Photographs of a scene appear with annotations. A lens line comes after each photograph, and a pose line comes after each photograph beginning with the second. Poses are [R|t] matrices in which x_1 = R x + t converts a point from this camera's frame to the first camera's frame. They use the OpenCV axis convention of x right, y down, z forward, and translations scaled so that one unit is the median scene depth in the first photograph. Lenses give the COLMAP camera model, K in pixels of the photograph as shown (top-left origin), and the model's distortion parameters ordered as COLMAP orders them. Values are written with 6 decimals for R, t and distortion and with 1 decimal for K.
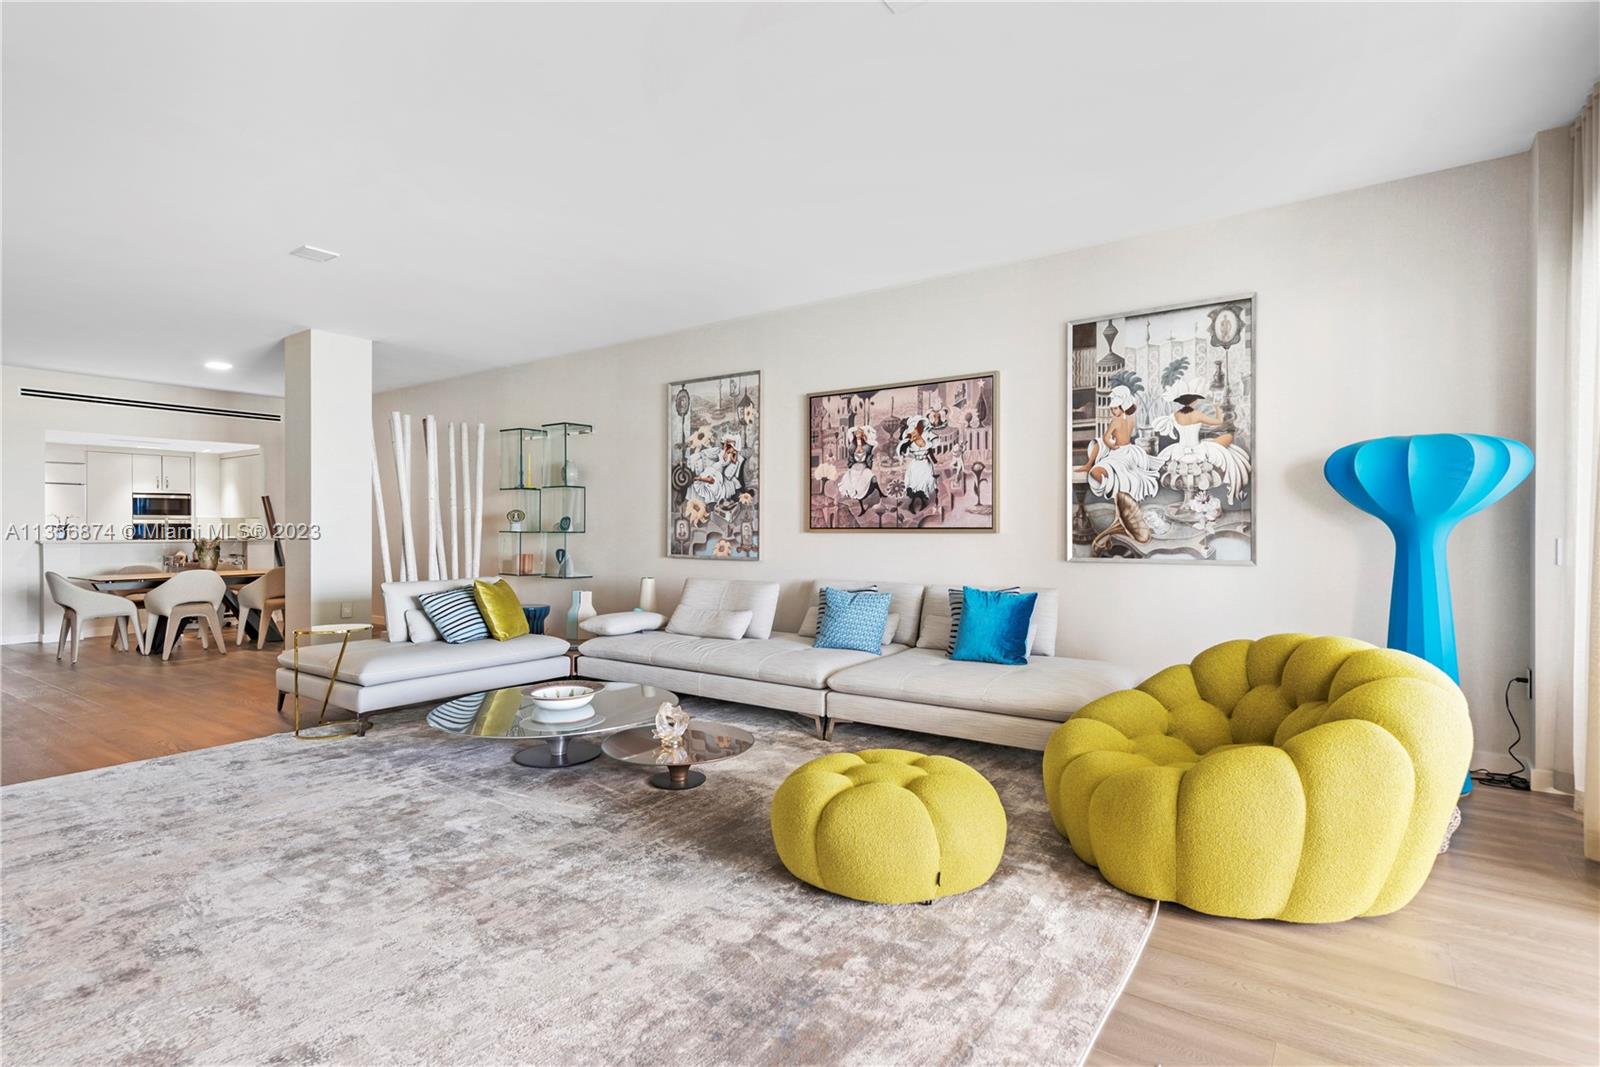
lens RADIAL K [[809.5, 0, 787.8], [0, 809.5, 535.1], [0, 0, 1]] dist [0.007454, -0.002767]
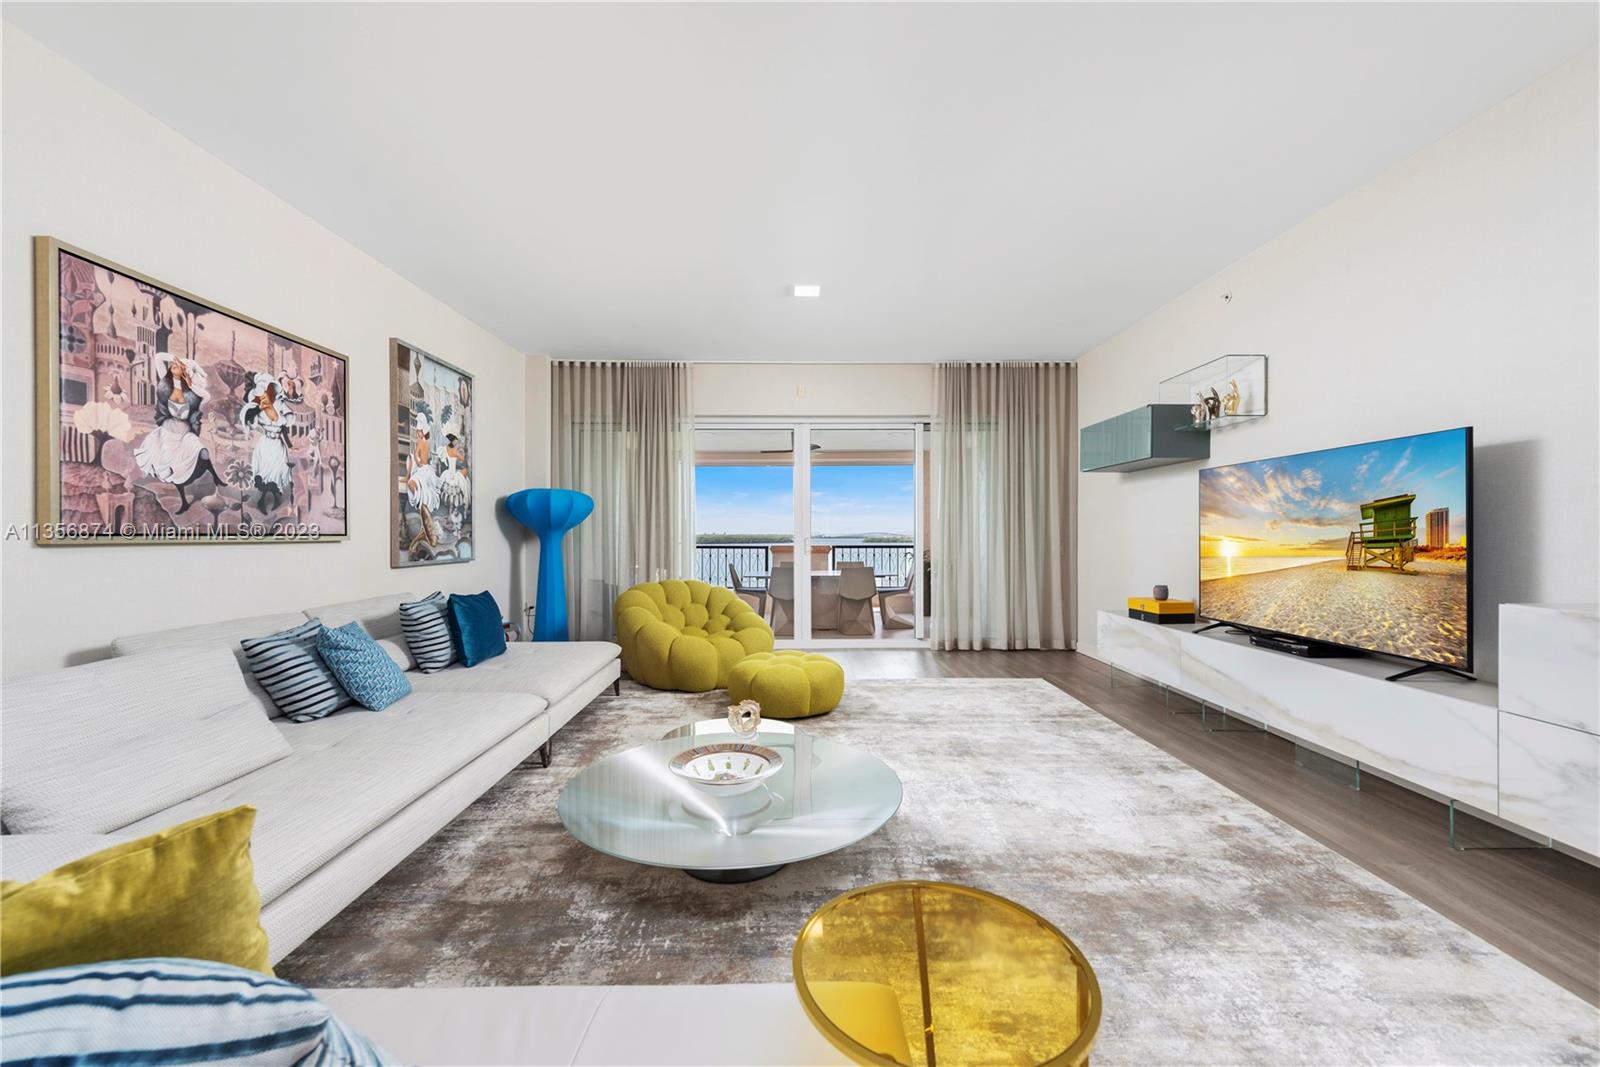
lens RADIAL K [[649.3, 0, 805.7], [0, 649.3, 535.9], [0, 0, 1]] dist [0.008716, -0.005554]
pose [[-0.620450, 0.000888, 0.784246, -0.564143], [0.009989, 0.999927, 0.006770, -0.006762], [-0.784182, 0.012035, -0.620414, 0.973224]]
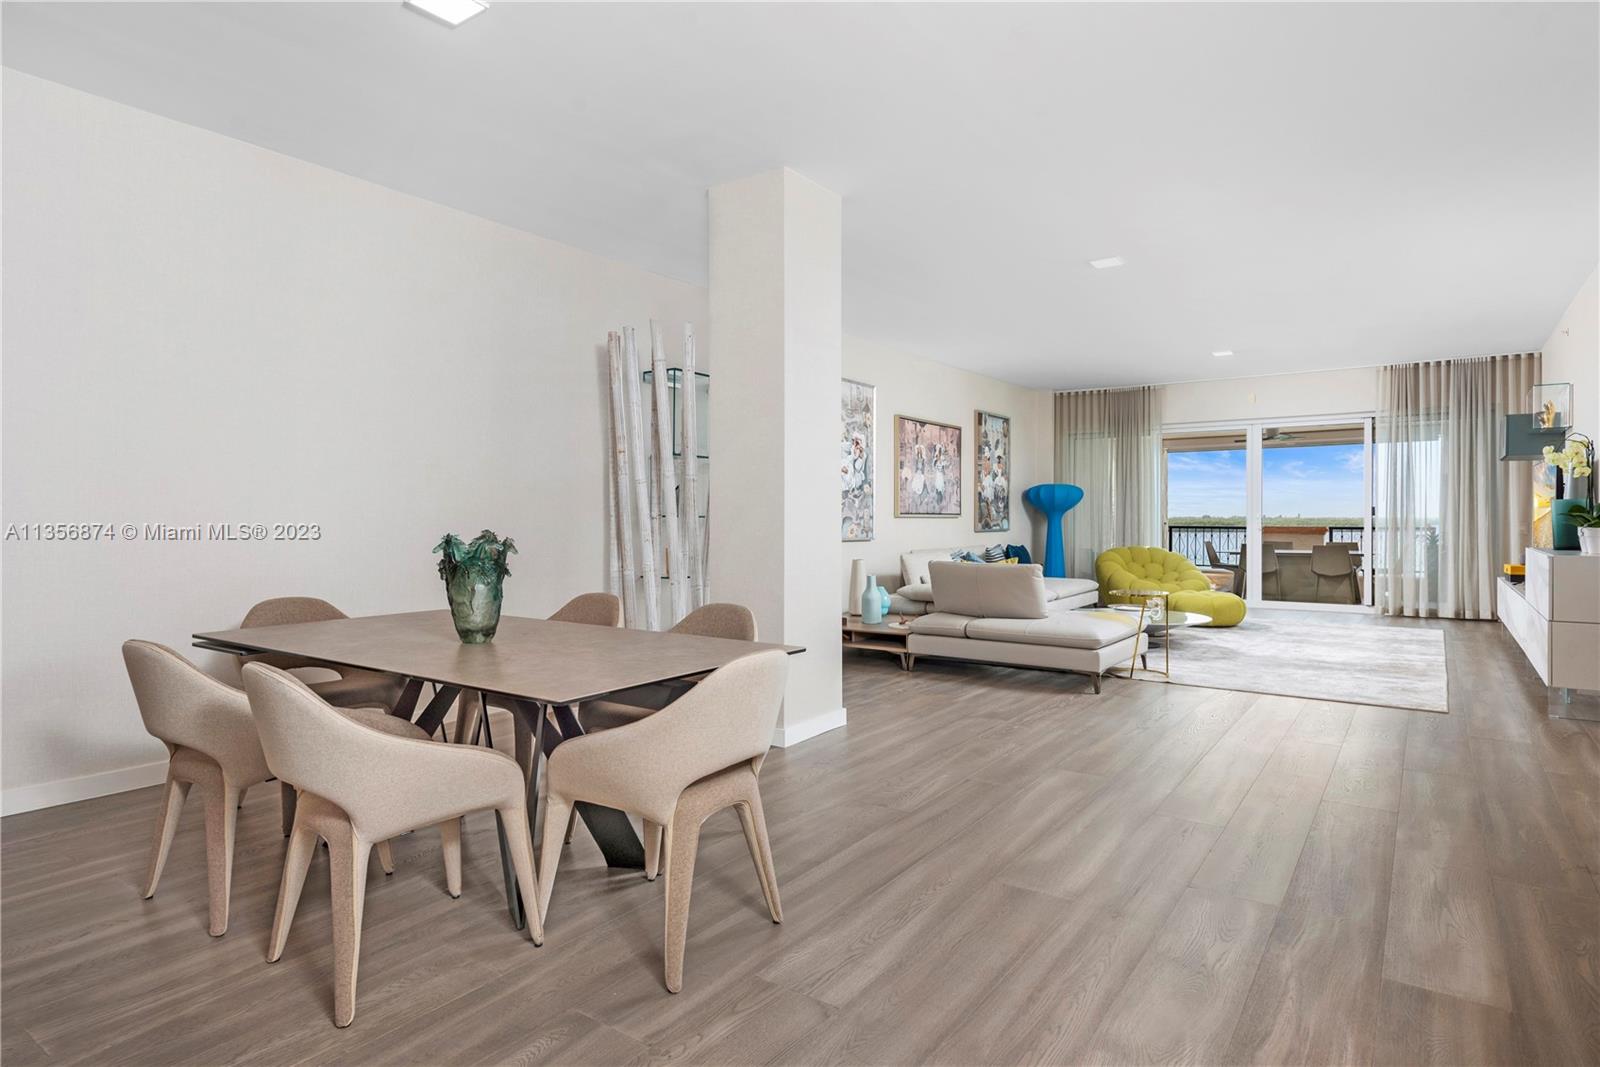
lens RADIAL K [[885.3, 0, 786.5], [0, 885.3, 520.7], [0, 0, 1]] dist [0.000268, -0.003911]
pose [[-0.017747, -0.001597, 0.999841, -1.576317], [0.009243, 0.999956, 0.001761, -0.001225], [-0.999800, 0.009273, -0.017732, 1.318923]]
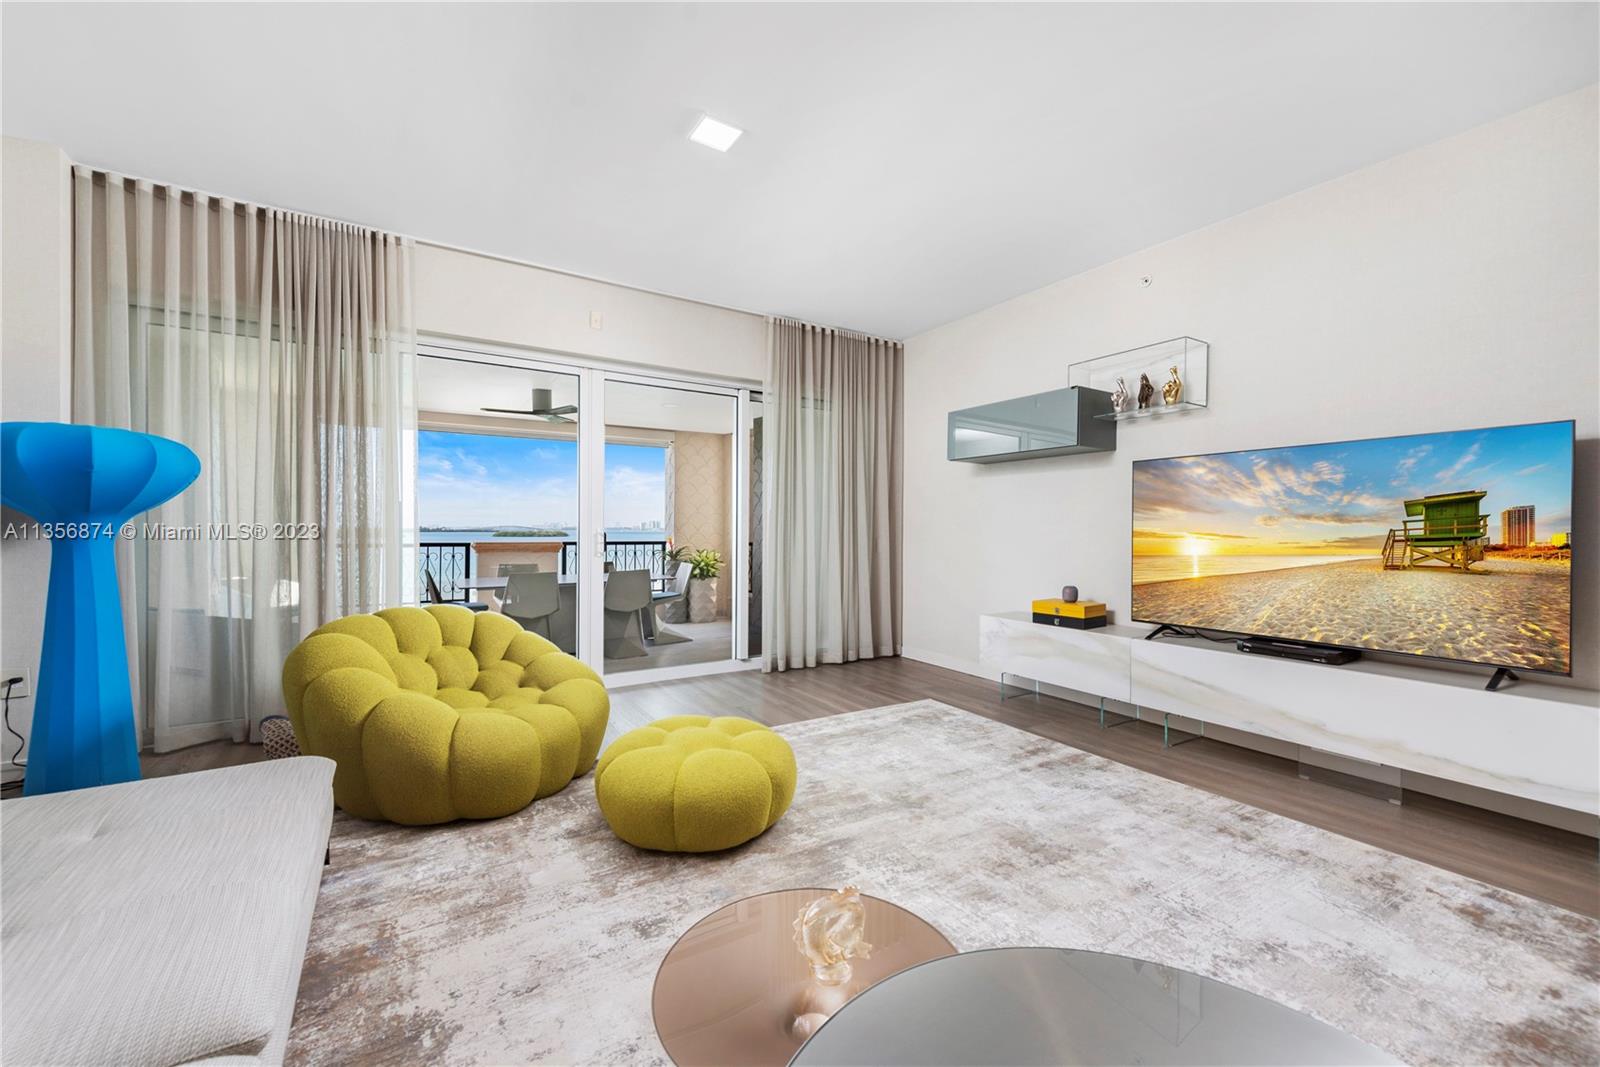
lens RADIAL K [[627.4, 0, 805.6], [0, 627.4, 535.6], [0, 0, 1]] dist [0.005063, -0.003321]
pose [[-0.938488, -0.006204, 0.345257, -0.170527], [-0.000333, 0.999854, 0.017062, -0.005254], [-0.345313, 0.015897, -0.938353, 0.902535]]
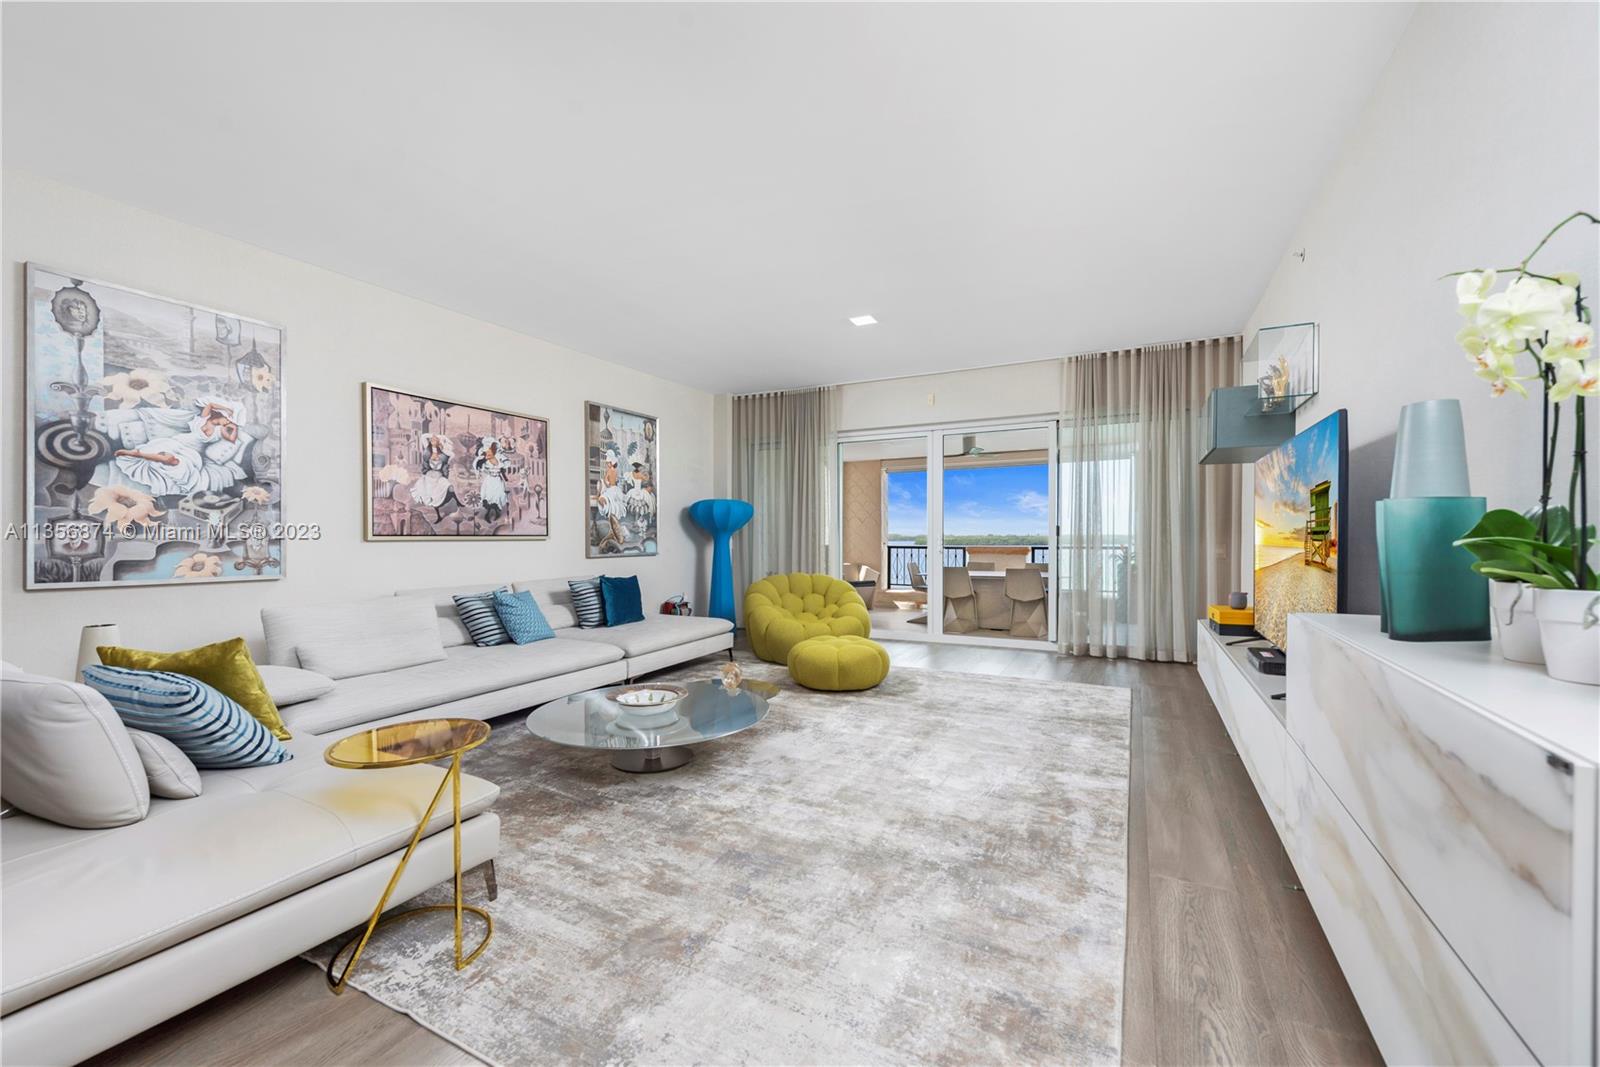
lens RADIAL K [[649.3, 0, 802.8], [0, 649.3, 541.3], [0, 0, 1]] dist [0.008716, -0.005554]
pose [[-0.177402, -0.005545, 0.984123, -0.817017], [0.011997, 0.999898, 0.007796, -0.002196], [-0.984065, 0.013189, -0.177318, 0.720573]]
